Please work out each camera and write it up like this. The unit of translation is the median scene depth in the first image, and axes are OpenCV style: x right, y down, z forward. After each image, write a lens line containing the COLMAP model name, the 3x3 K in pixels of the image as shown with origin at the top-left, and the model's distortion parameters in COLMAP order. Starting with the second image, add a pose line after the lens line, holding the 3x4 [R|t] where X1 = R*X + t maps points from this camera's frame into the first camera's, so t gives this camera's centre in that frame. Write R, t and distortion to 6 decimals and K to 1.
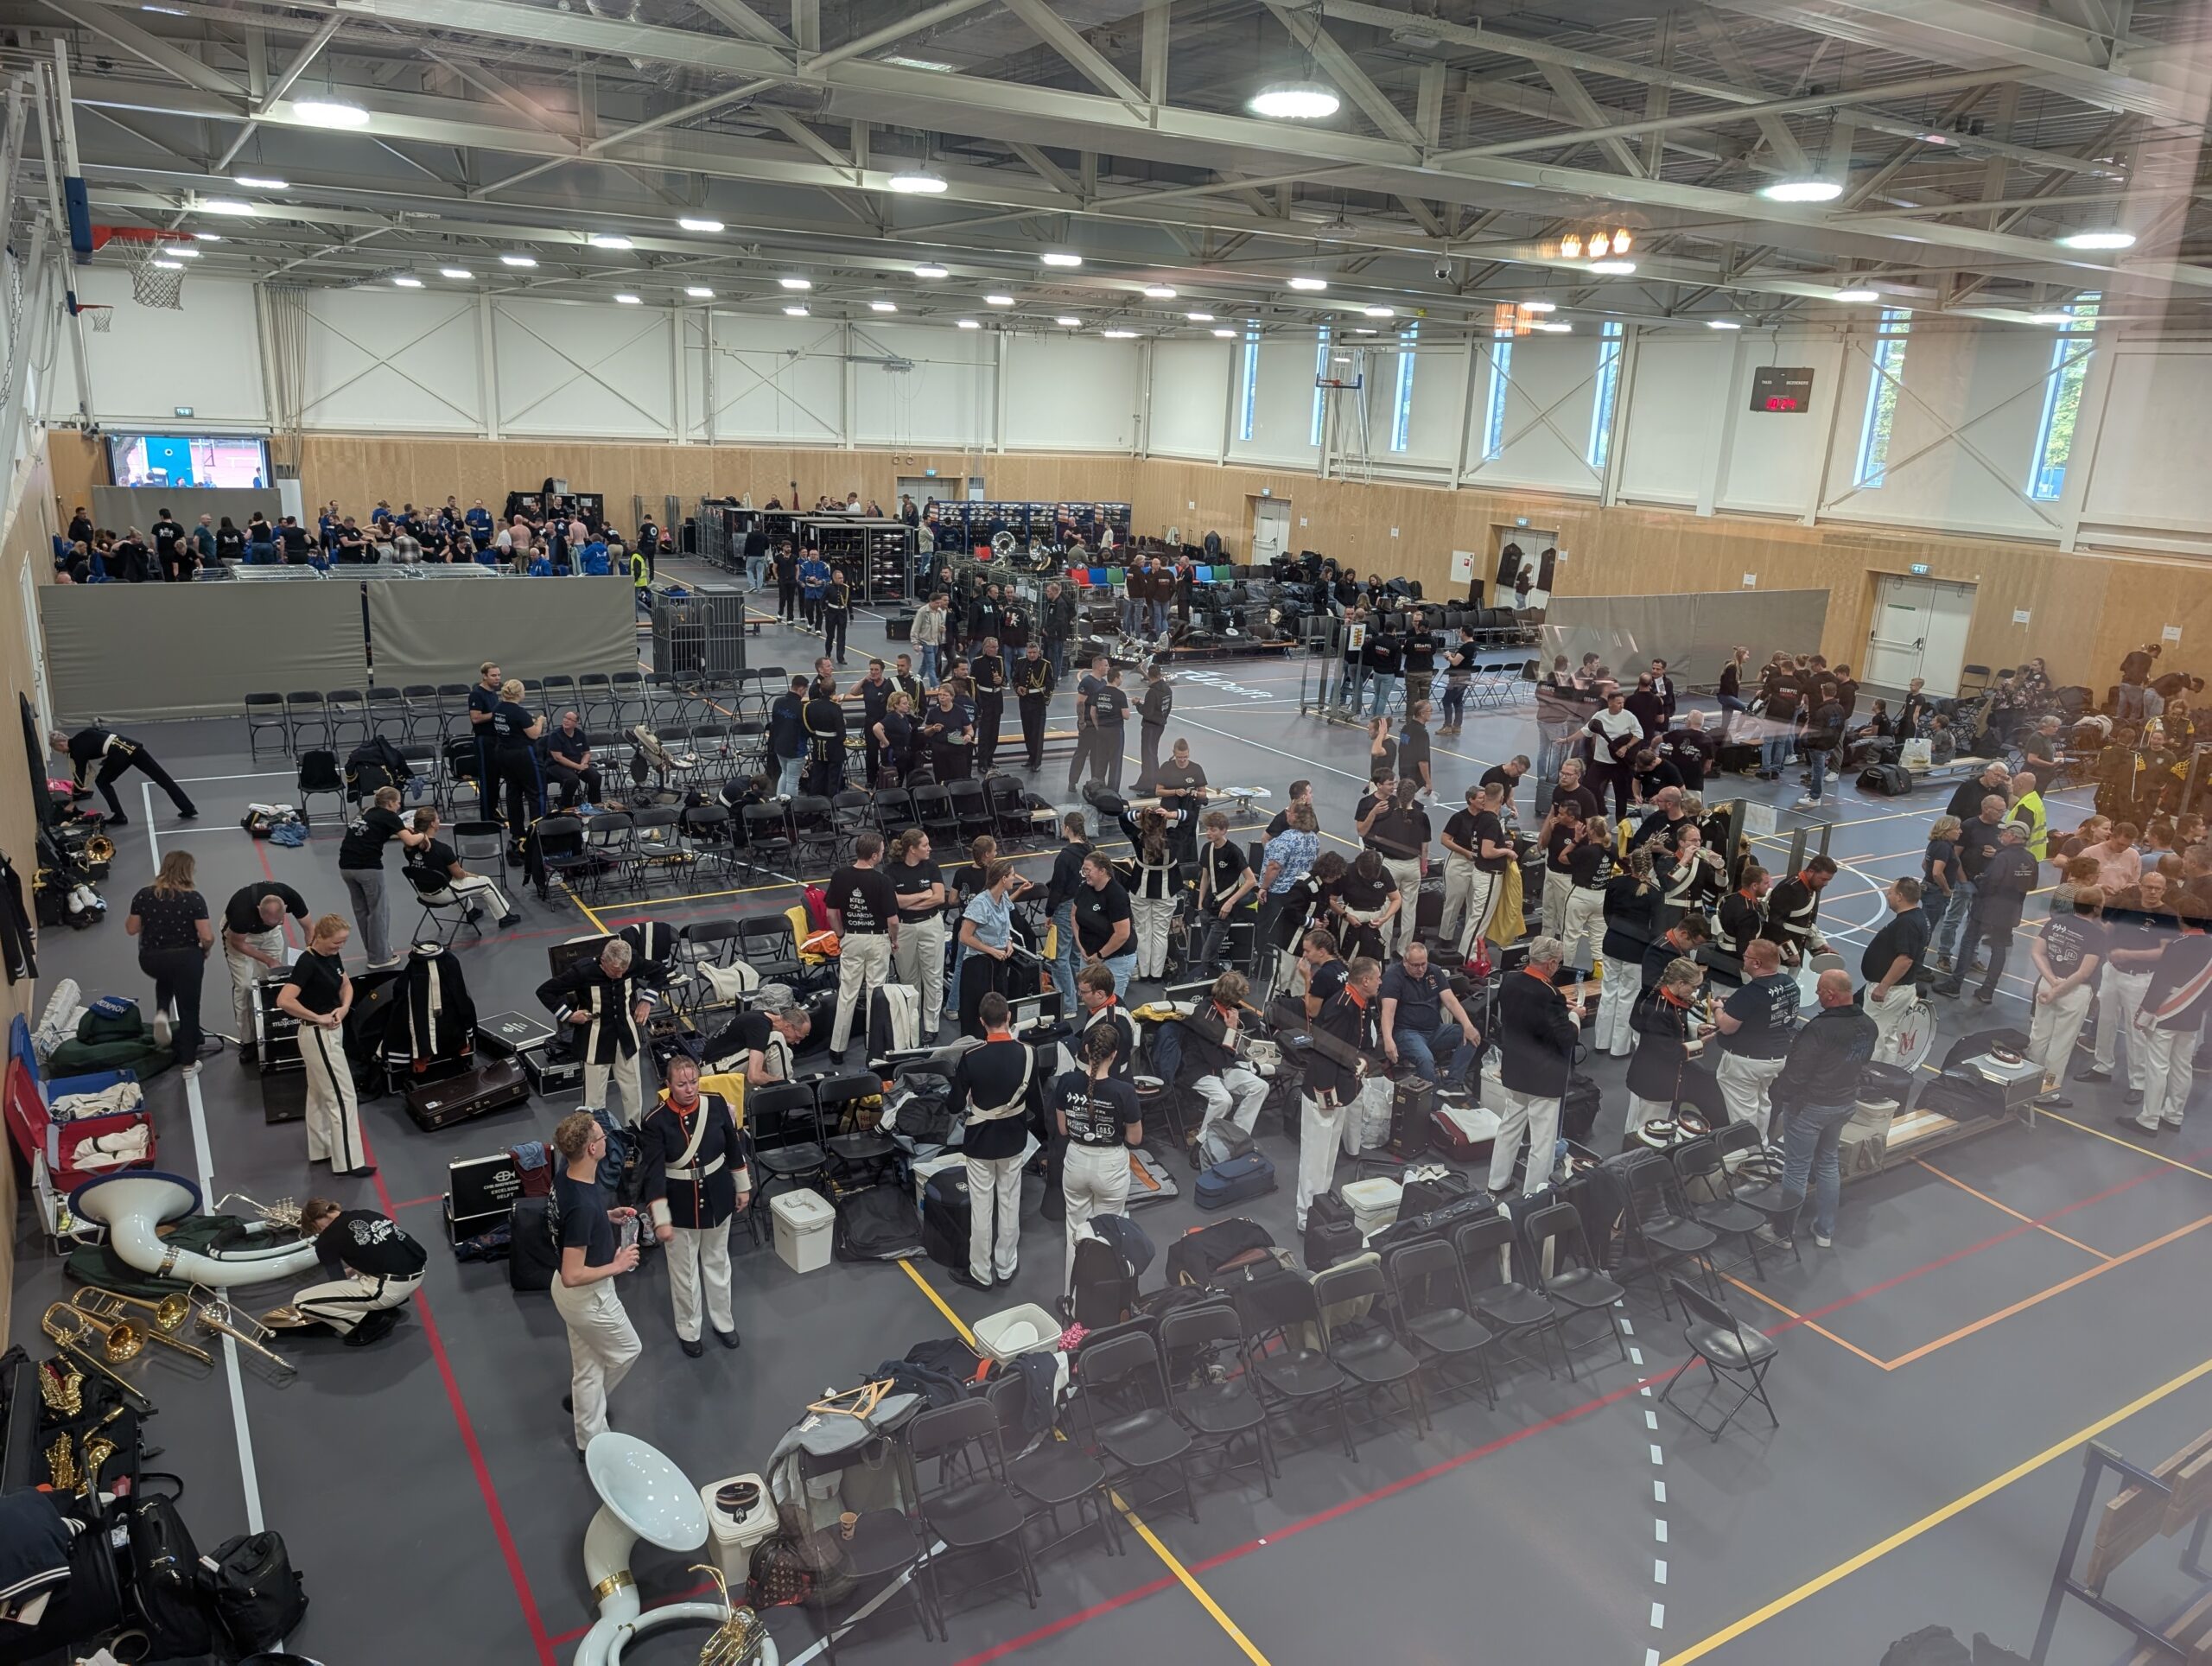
lens RADIAL K [[1584.9, 0, 1119.5], [0, 1584.9, 841.4], [0, 0, 1]] dist [0.012434, -0.007306]
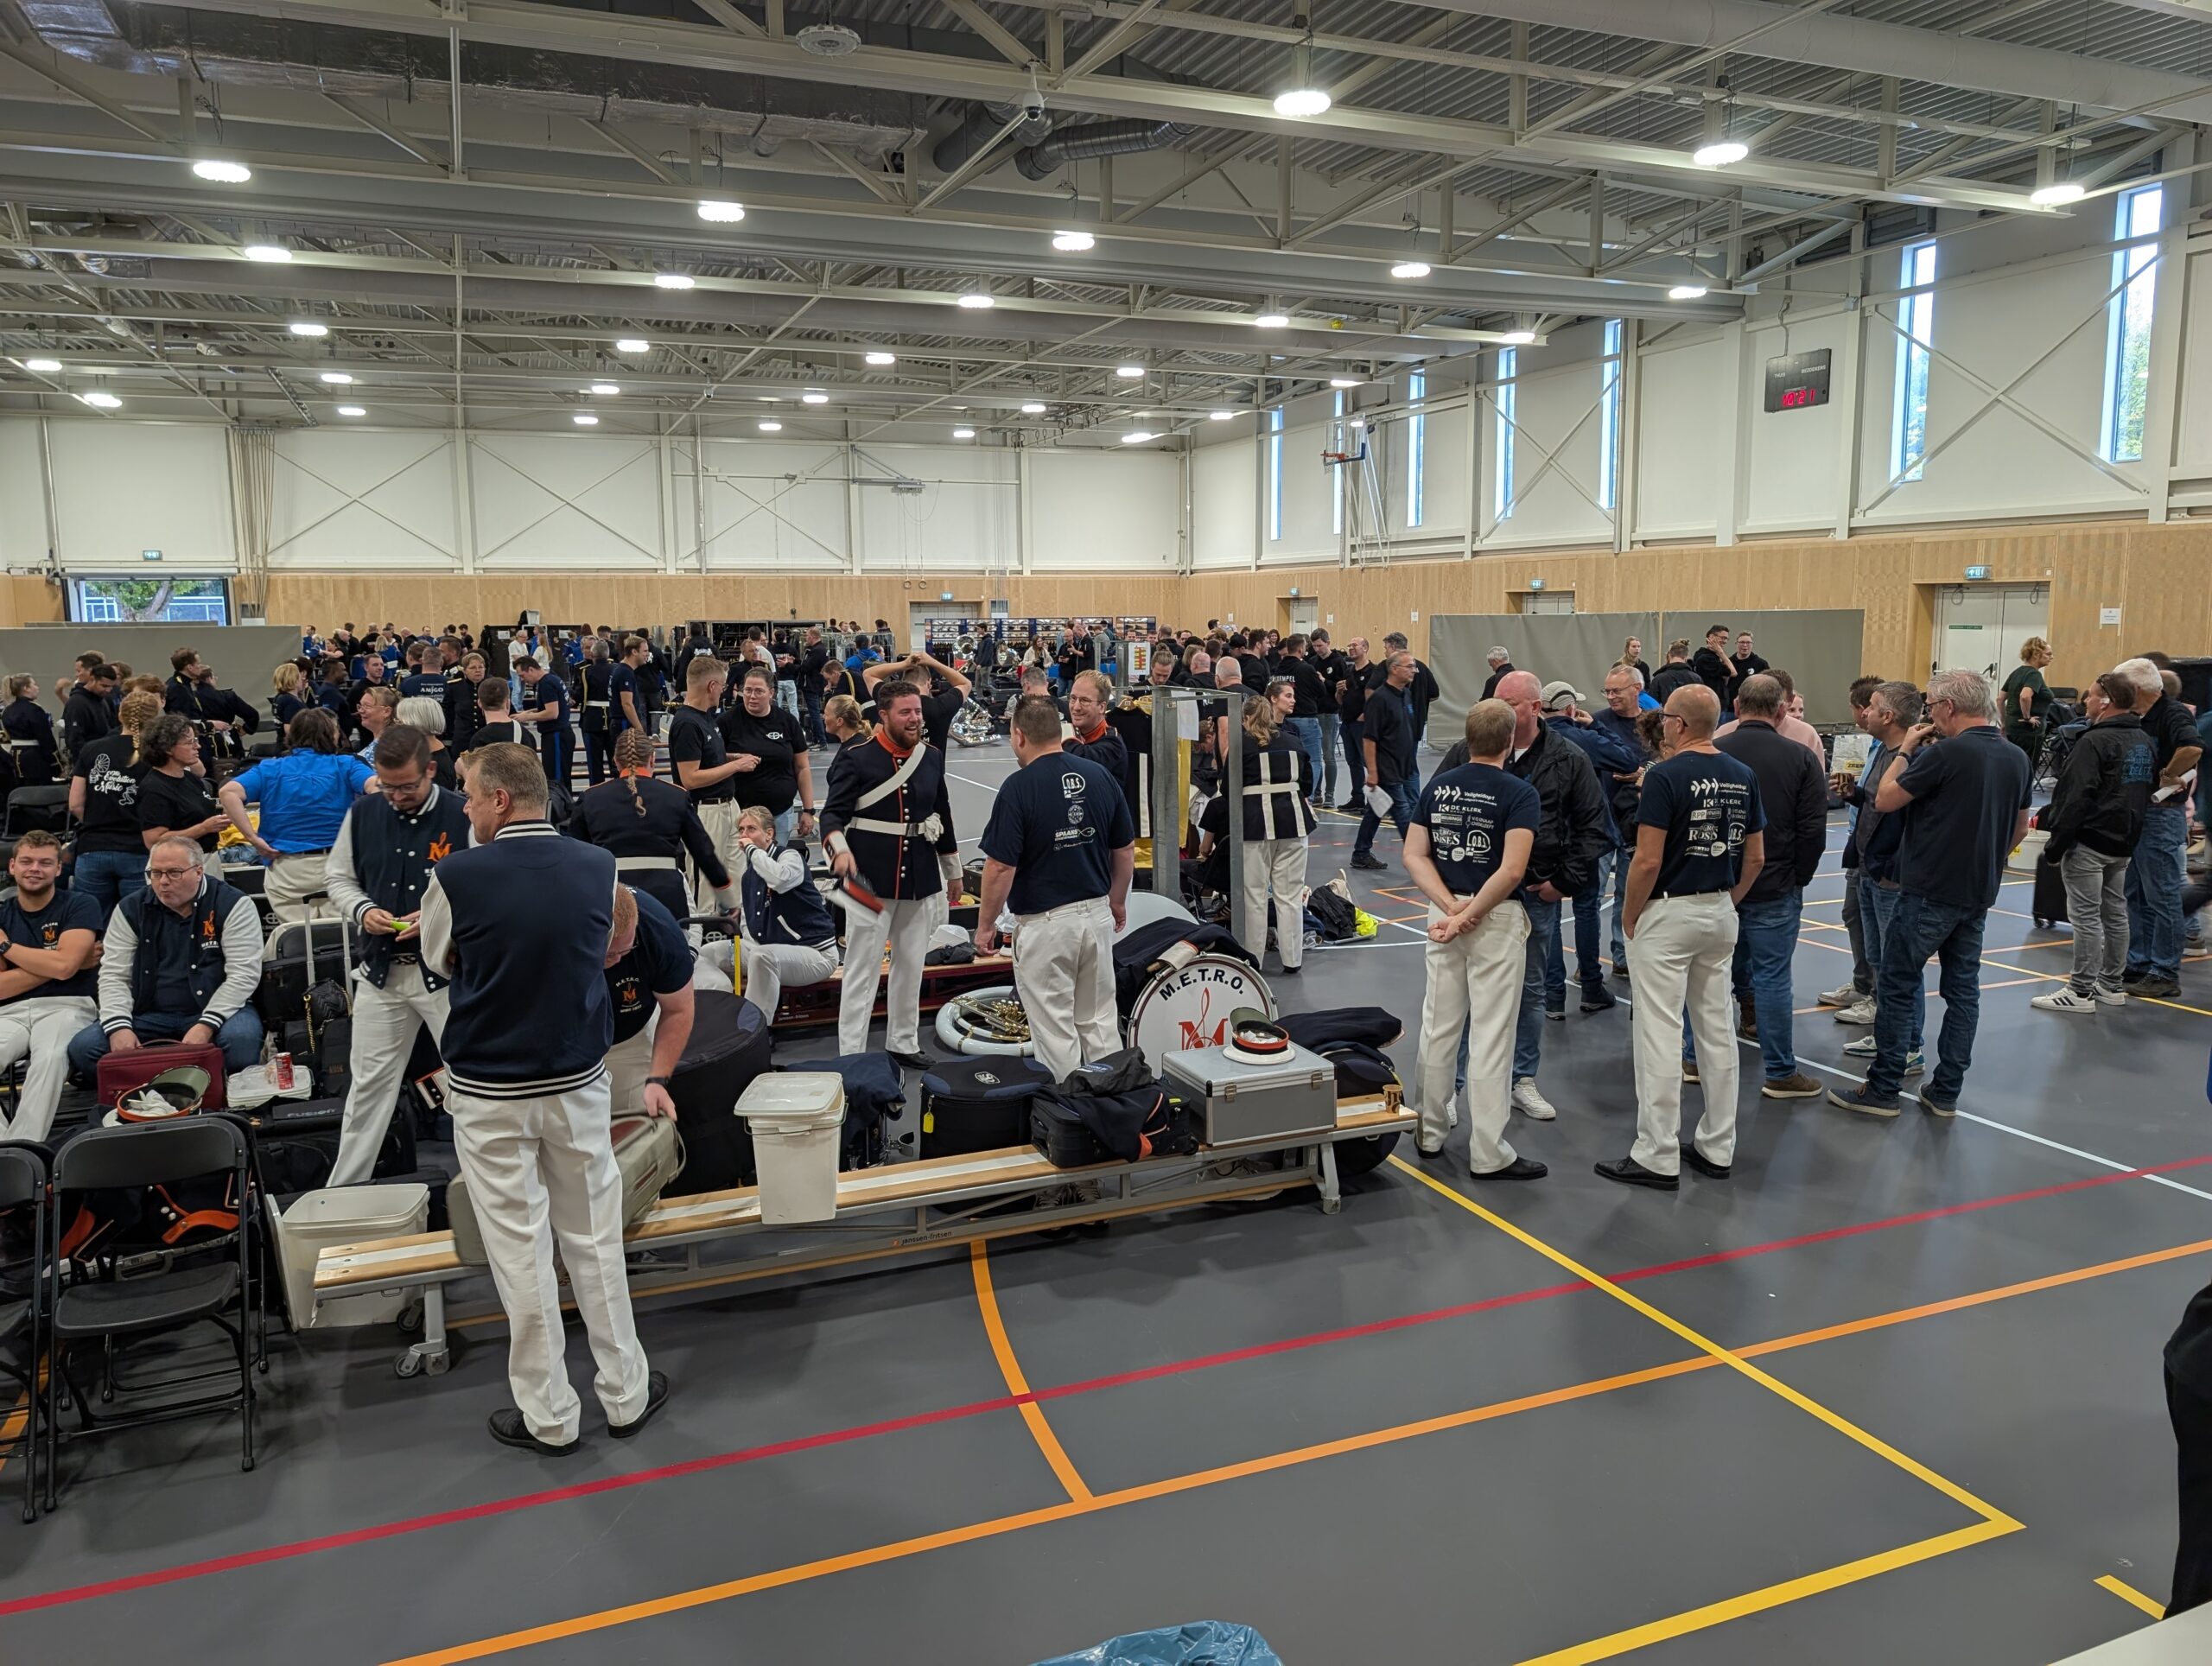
lens RADIAL K [[1584.9, 0, 1103.4], [0, 1584.9, 845.6], [0, 0, 1]] dist [0.012434, -0.007306]
pose [[0.986393, -0.031061, -0.161442, 0.445257], [0.011414, 0.992559, -0.121229, 0.110695], [0.164007, 0.117737, 0.979408, 0.403778]]
